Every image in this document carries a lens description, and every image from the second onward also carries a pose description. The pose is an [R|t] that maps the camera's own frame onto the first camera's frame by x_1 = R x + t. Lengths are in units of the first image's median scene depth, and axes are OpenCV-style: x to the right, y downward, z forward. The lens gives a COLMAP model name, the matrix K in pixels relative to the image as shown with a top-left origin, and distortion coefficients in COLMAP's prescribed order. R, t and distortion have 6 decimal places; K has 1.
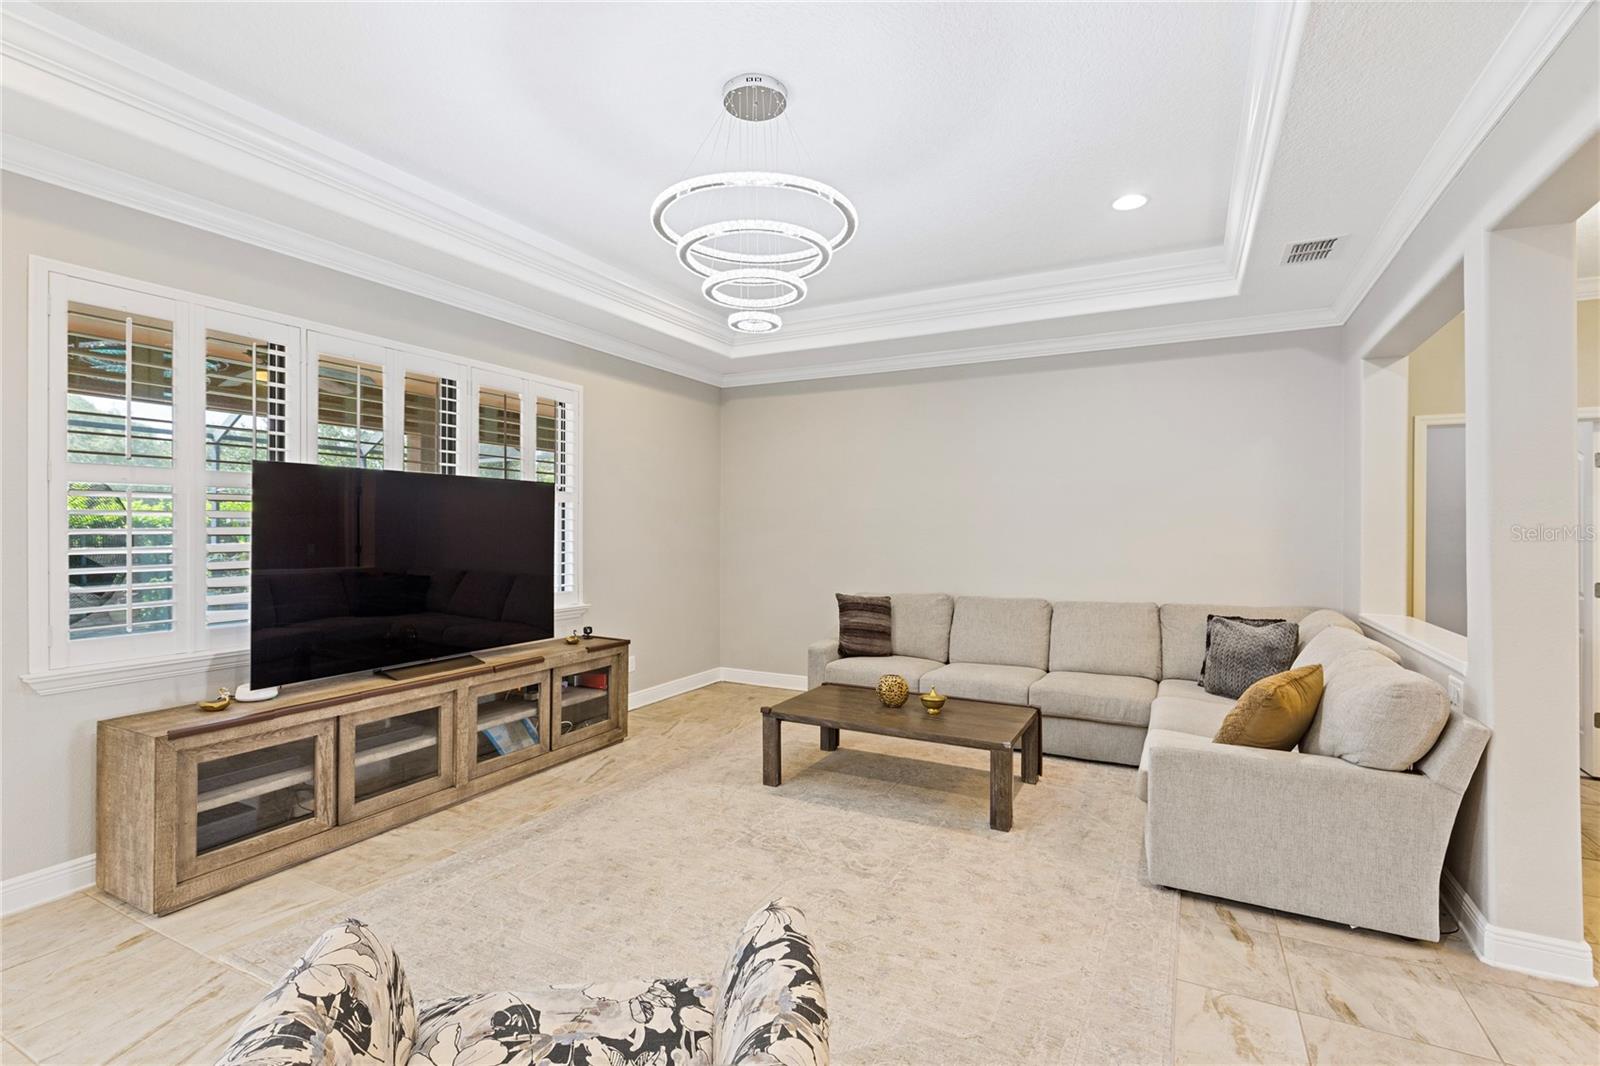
lens RADIAL K [[741.4, 0, 794.5], [0, 741.4, 522.7], [0, 0, 1]] dist [0.009152, -0.000459]
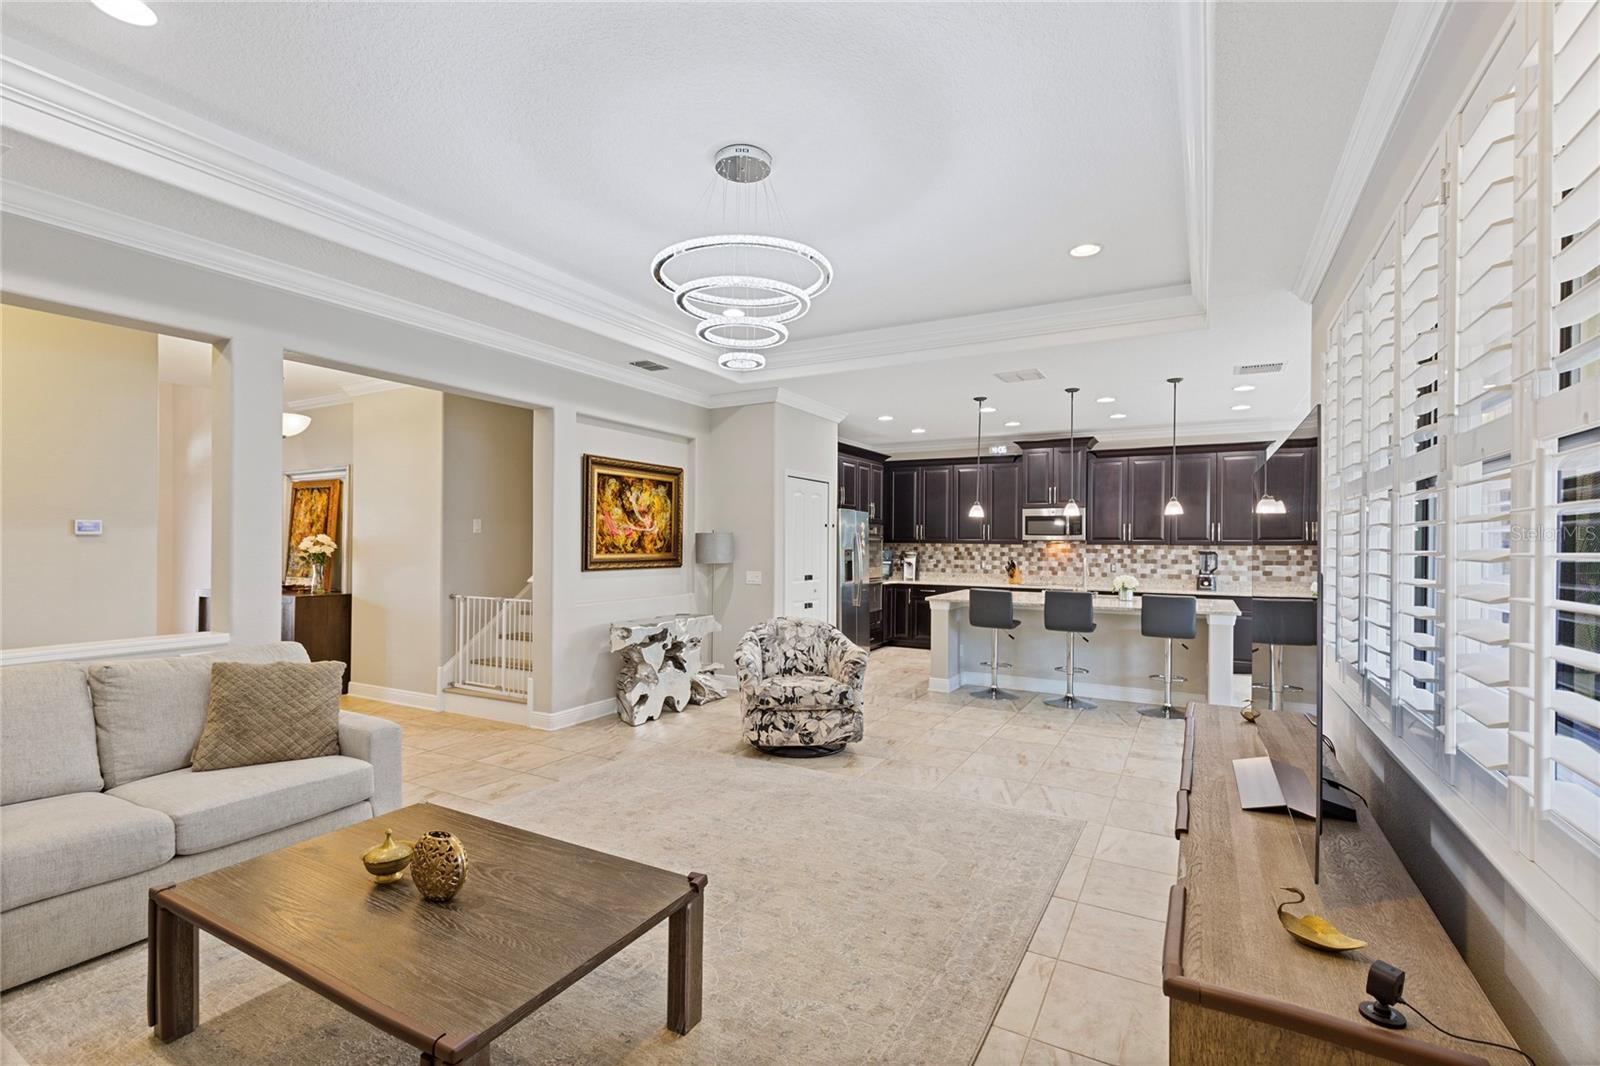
lens RADIAL K [[723.0, 0, 788.0], [0, 723.0, 540.7], [0, 0, 1]] dist [0.010535, -0.000104]
pose [[-0.999340, -0.012852, 0.033970, -0.127502], [-0.012942, 0.999913, -0.002425, 0.006089], [-0.033936, -0.002863, -0.999420, 1.679569]]
